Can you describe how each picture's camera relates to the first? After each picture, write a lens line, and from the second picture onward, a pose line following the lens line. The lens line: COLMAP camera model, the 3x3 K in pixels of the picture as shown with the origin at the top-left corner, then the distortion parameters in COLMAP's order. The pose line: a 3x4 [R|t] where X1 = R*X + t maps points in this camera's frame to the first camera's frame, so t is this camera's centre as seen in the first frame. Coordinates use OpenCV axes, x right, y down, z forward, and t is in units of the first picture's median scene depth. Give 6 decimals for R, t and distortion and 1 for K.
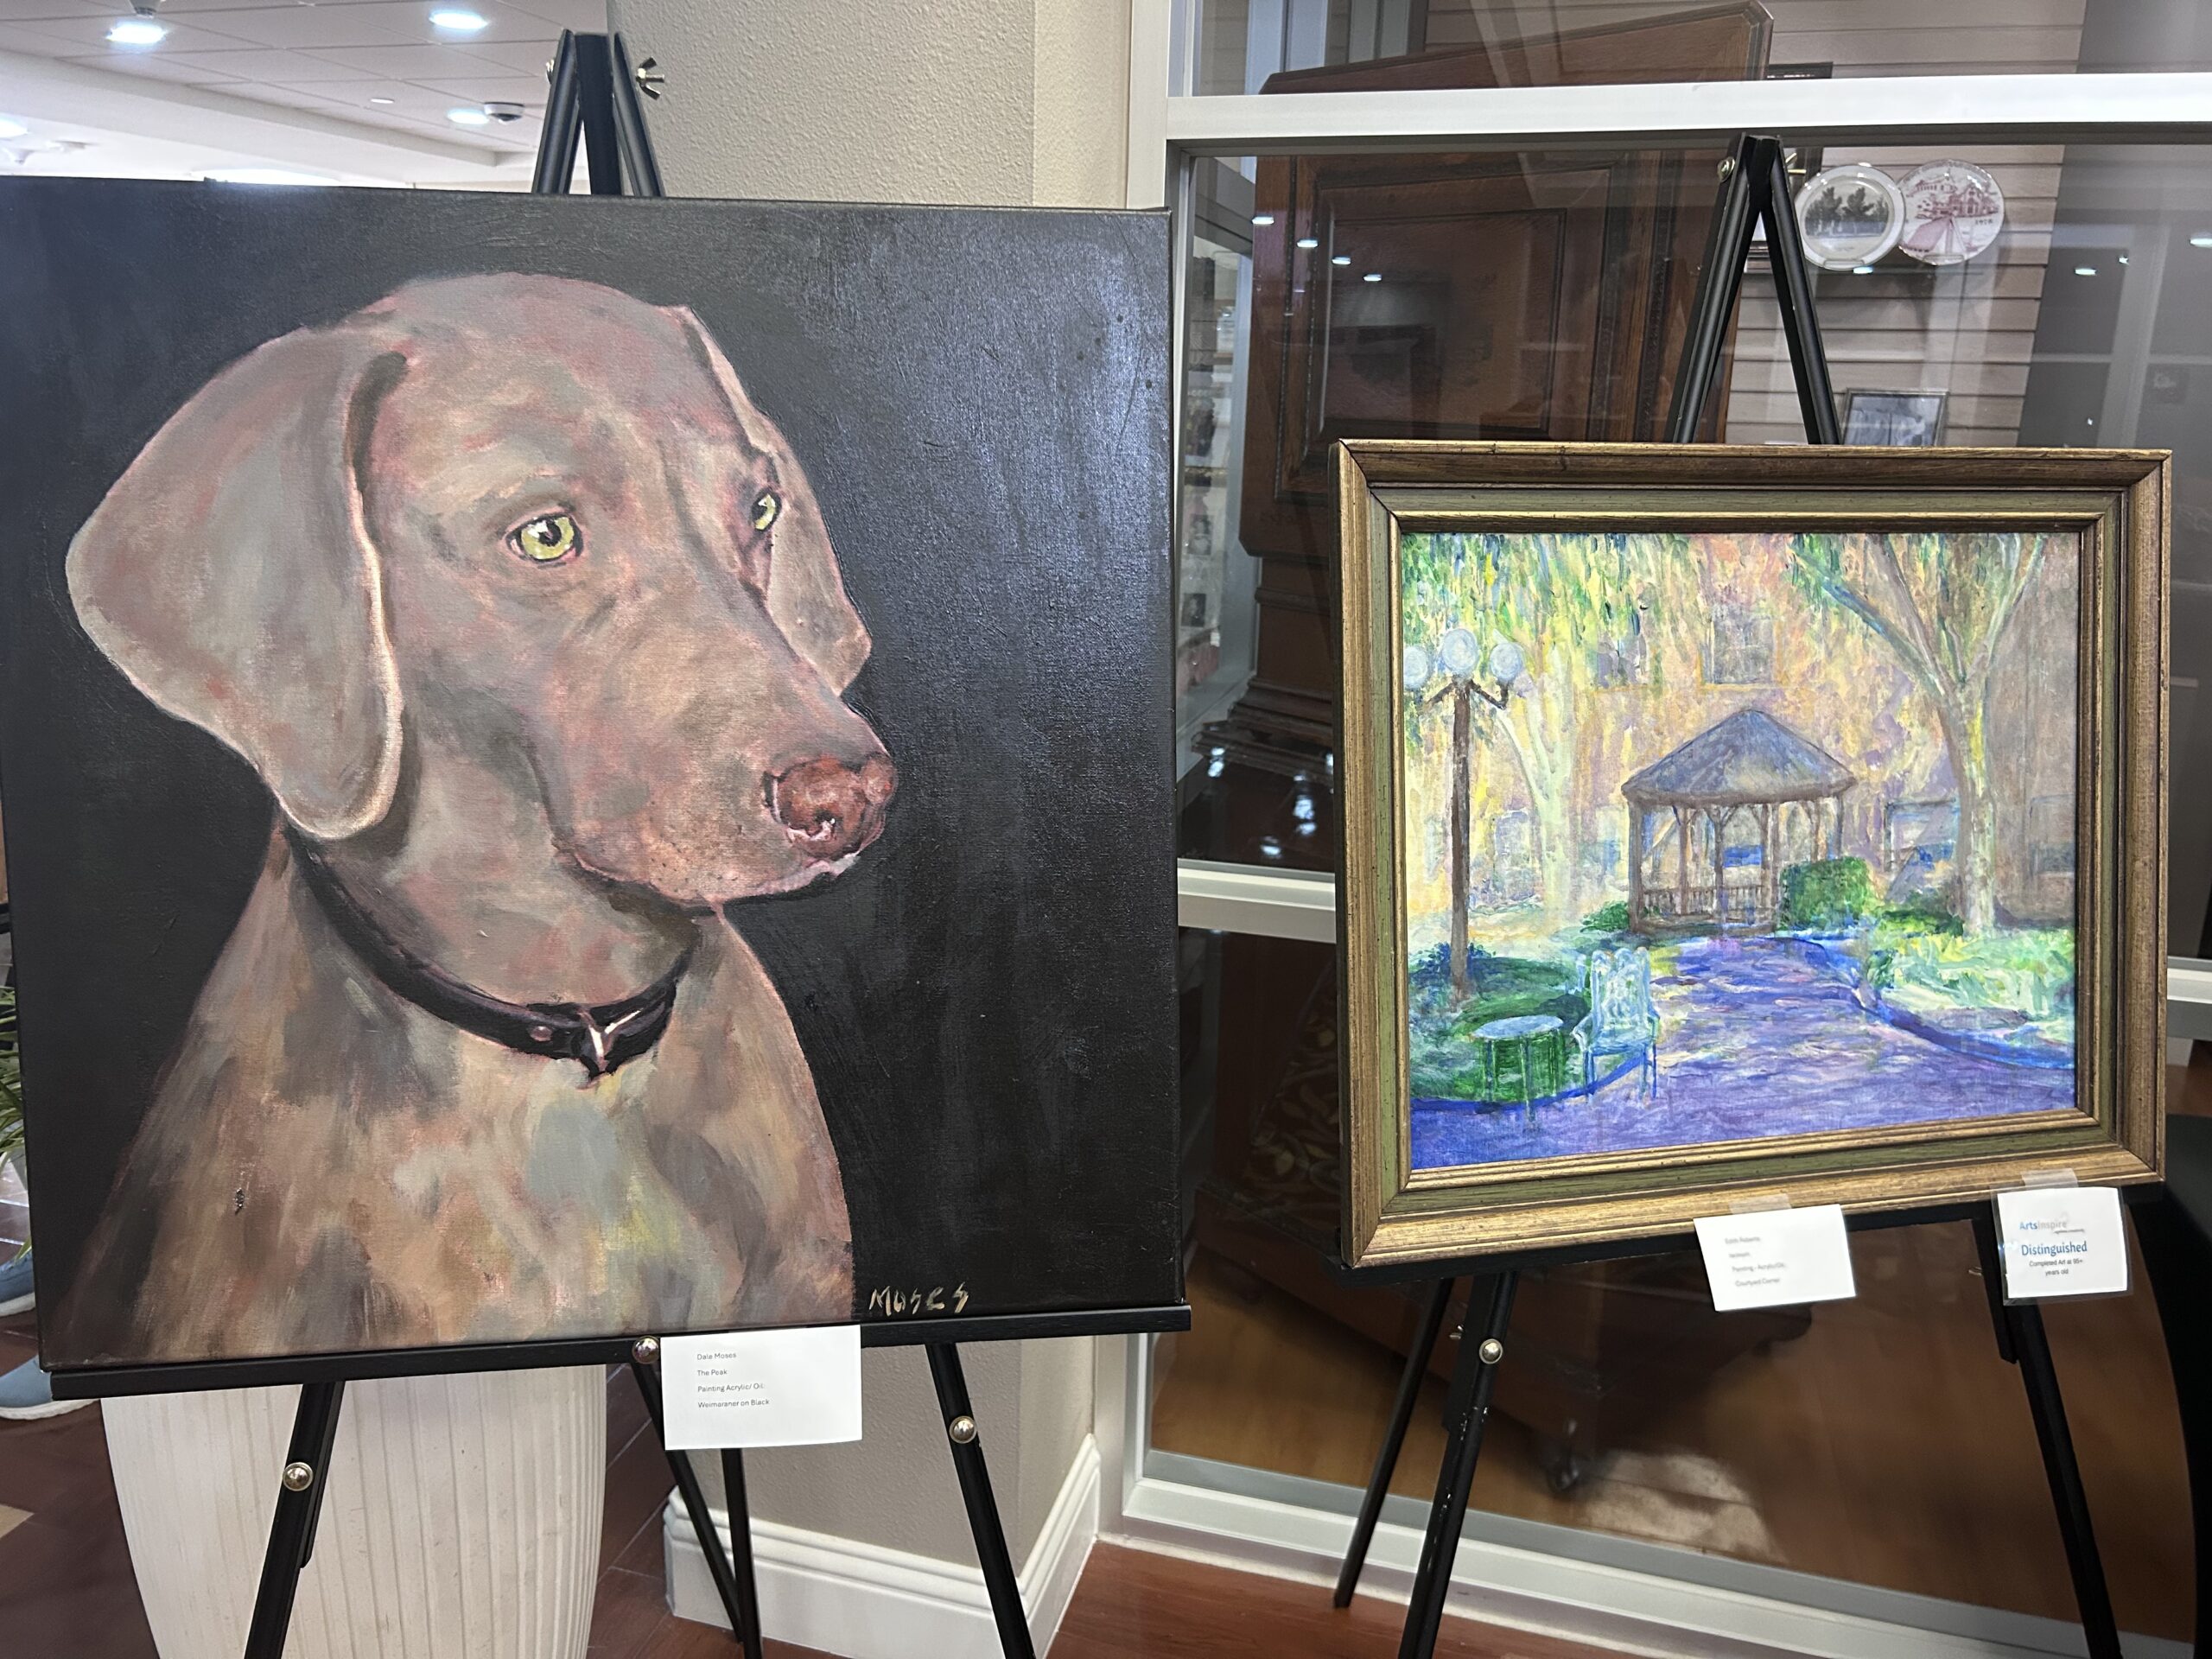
lens RADIAL K [[1682.6, 0, 1106.0], [0, 1682.6, 829.5], [0, 0, 1]] dist [0.055159, -0.057837]
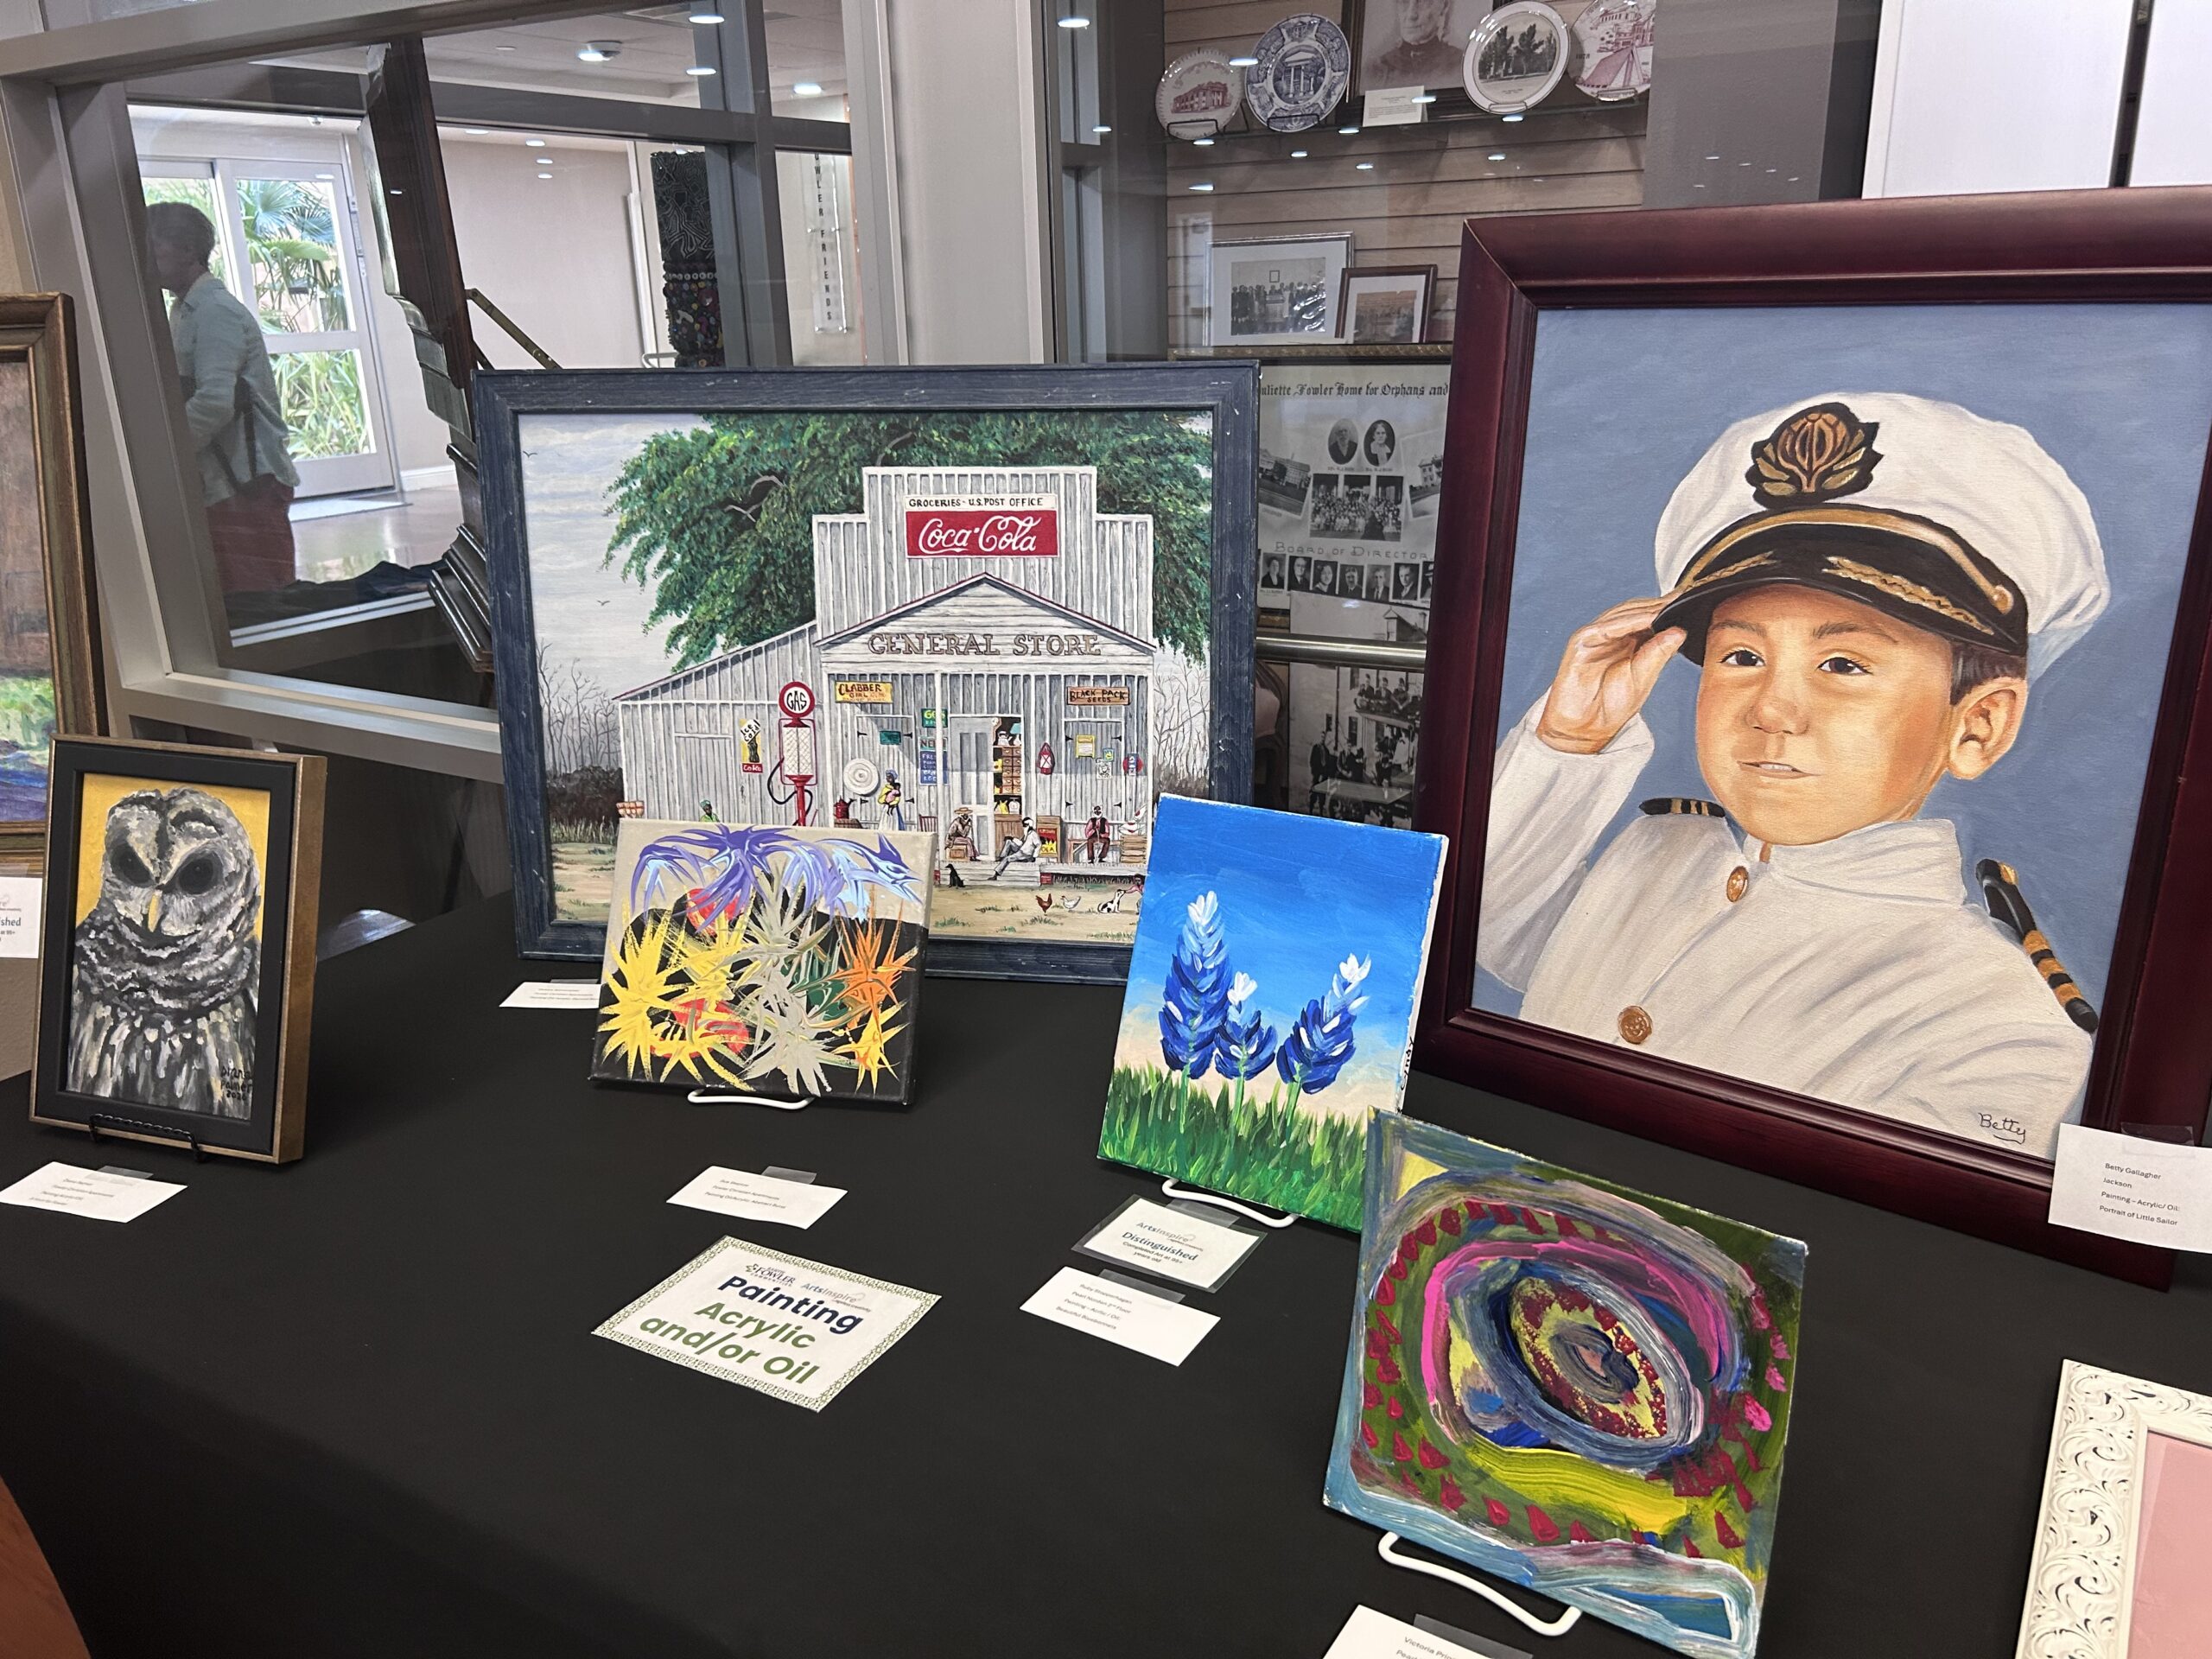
lens RADIAL K [[1682.6, 0, 1106.0], [0, 1682.6, 829.5], [0, 0, 1]] dist [0.055159, -0.057837]
pose [[0.962905, 0.034756, -0.267593, 1.676076], [-0.020030, 0.998141, 0.057566, 0.082511], [0.269096, -0.050071, 0.961811, -0.017418]]
